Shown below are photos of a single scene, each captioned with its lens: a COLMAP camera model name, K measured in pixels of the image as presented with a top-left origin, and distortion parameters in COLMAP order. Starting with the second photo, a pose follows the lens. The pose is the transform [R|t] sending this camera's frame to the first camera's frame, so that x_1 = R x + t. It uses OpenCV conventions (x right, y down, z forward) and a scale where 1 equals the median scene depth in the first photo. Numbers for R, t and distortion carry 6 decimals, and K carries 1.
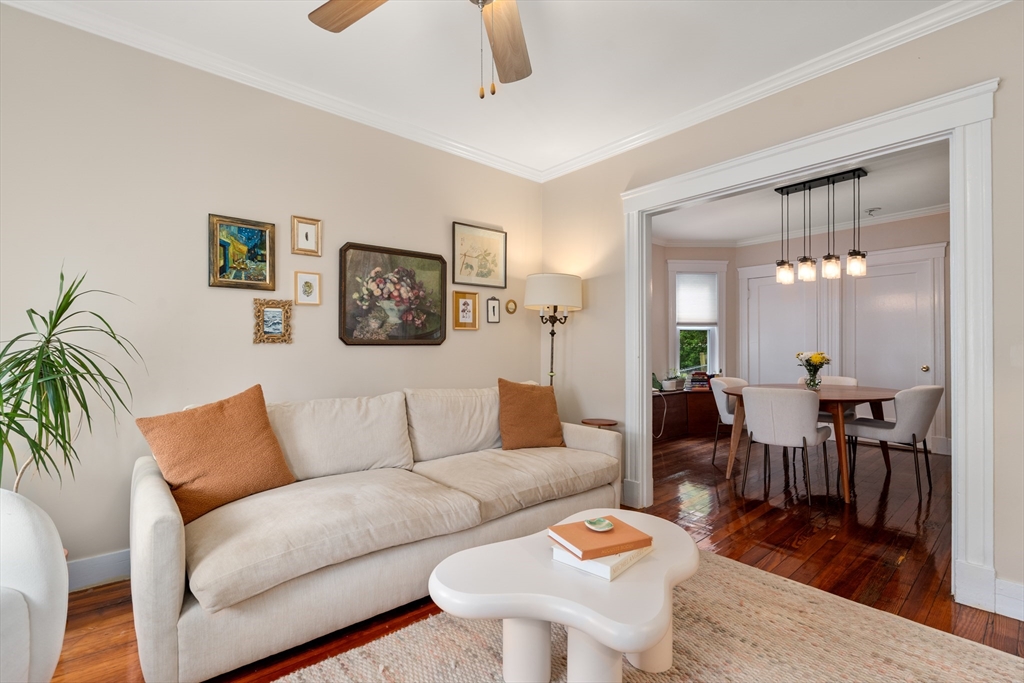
lens RADIAL K [[469.9, 0, 506.9], [0, 469.9, 345.8], [0, 0, 1]] dist [0.000700, 0.000094]
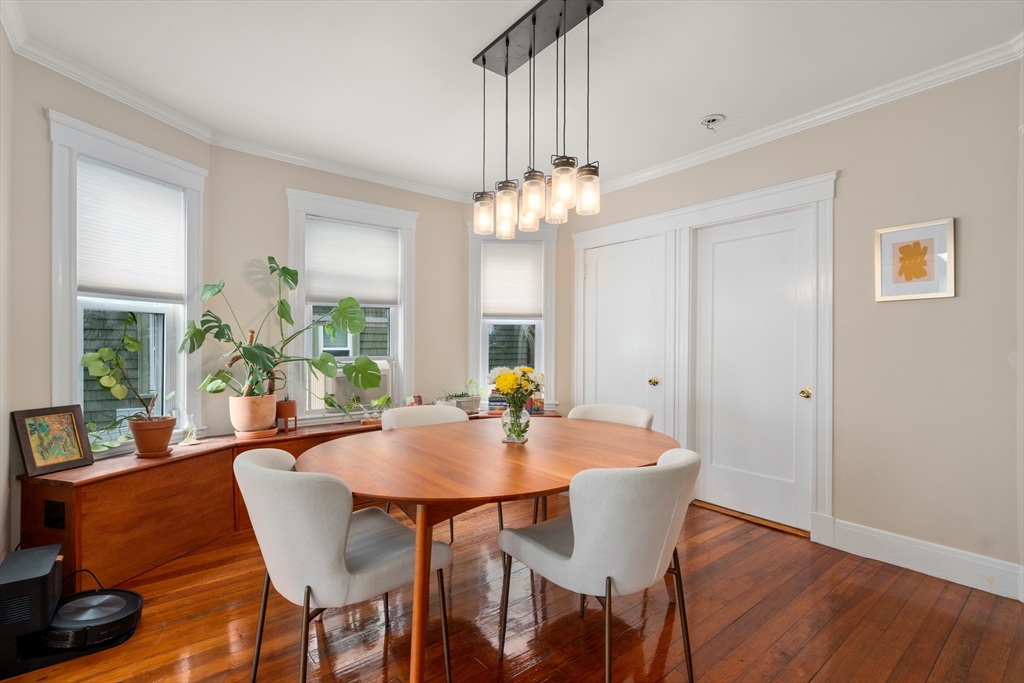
lens RADIAL K [[461.5, 0, 512.0], [0, 461.5, 341.5], [0, 0, 1]] dist [-0.000913, -0.000202]
pose [[0.998705, 0.008678, -0.050129, 0.567051], [-0.008564, 0.999960, 0.002503, -0.013806], [0.050149, -0.002071, 0.998740, 0.421232]]
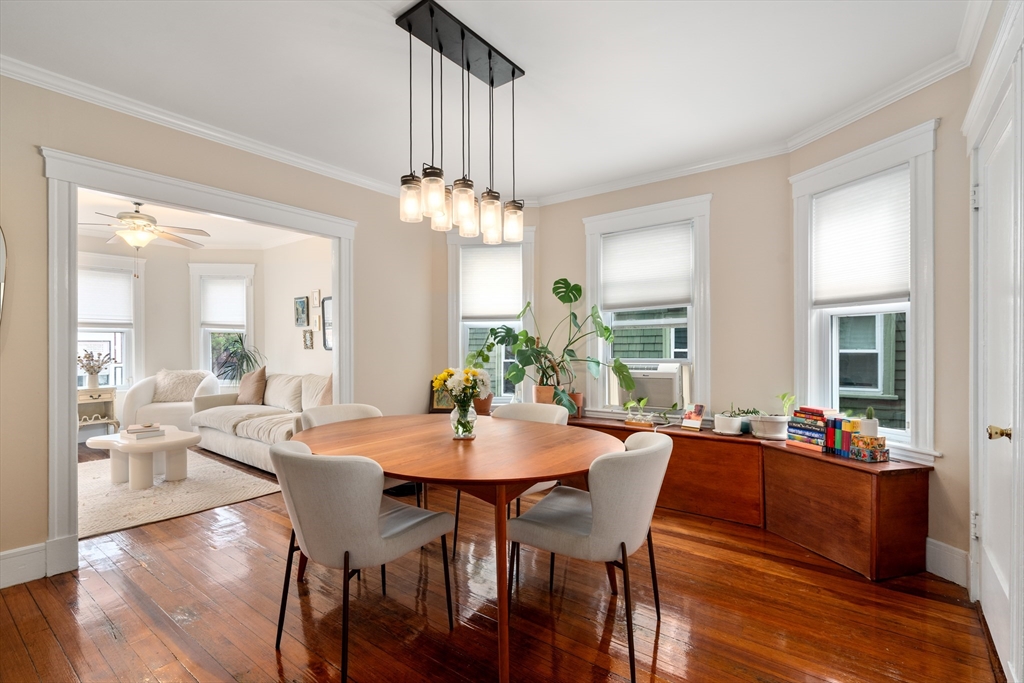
lens RADIAL K [[469.9, 0, 506.9], [0, 469.9, 345.8], [0, 0, 1]] dist [0.000700, 0.000094]
pose [[0.204101, -0.001722, -0.978948, 0.981151], [0.007648, 0.999971, -0.000164, -0.008781], [0.978920, -0.007453, 0.204109, 0.765492]]
